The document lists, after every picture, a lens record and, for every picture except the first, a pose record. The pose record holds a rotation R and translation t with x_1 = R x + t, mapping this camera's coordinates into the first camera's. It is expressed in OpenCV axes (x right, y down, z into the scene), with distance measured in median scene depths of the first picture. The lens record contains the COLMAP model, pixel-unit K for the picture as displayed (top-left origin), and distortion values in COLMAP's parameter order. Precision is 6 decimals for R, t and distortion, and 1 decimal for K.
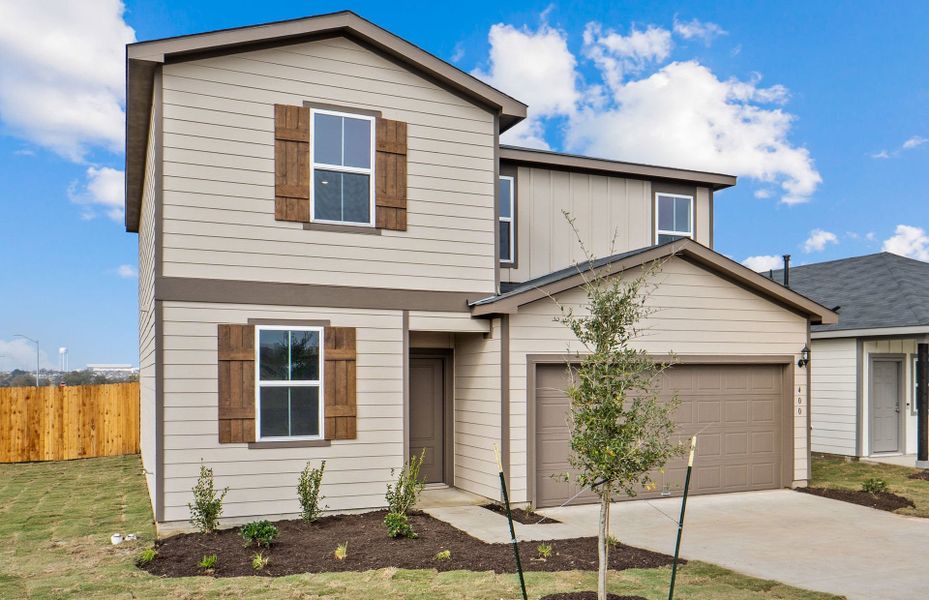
lens RADIAL K [[687.0, 0, 464.5], [0, 687.0, 300.0], [0, 0, 1]] dist [-0.003047, 0.000939]
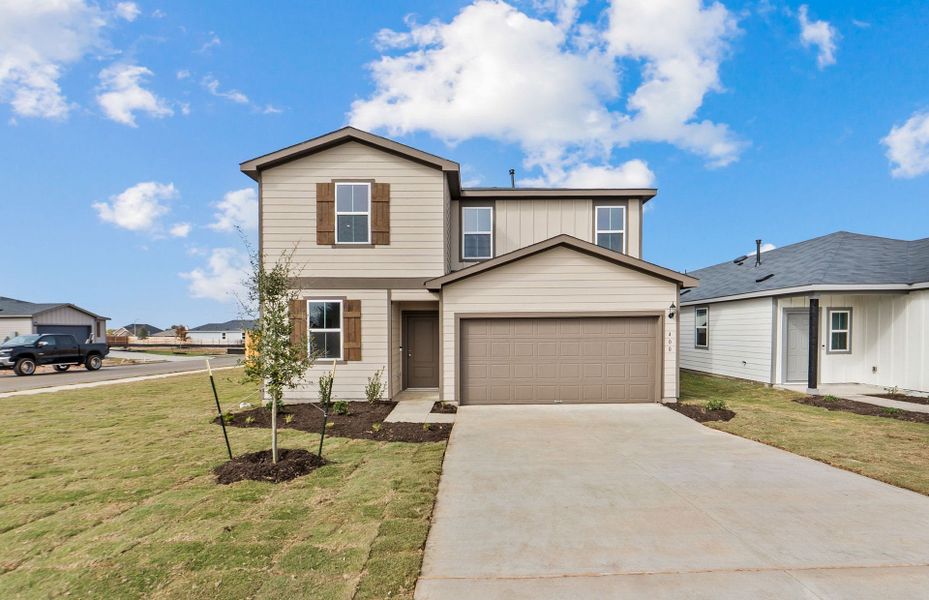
lens RADIAL K [[388.0, 0, 467.8], [0, 388.0, 293.7], [0, 0, 1]] dist [-0.008280, 0.000053]
pose [[0.937595, -0.036741, -0.345783, 0.452411], [0.043456, 0.998987, 0.011685, 0.023671], [0.345003, -0.025983, 0.938242, 0.128136]]
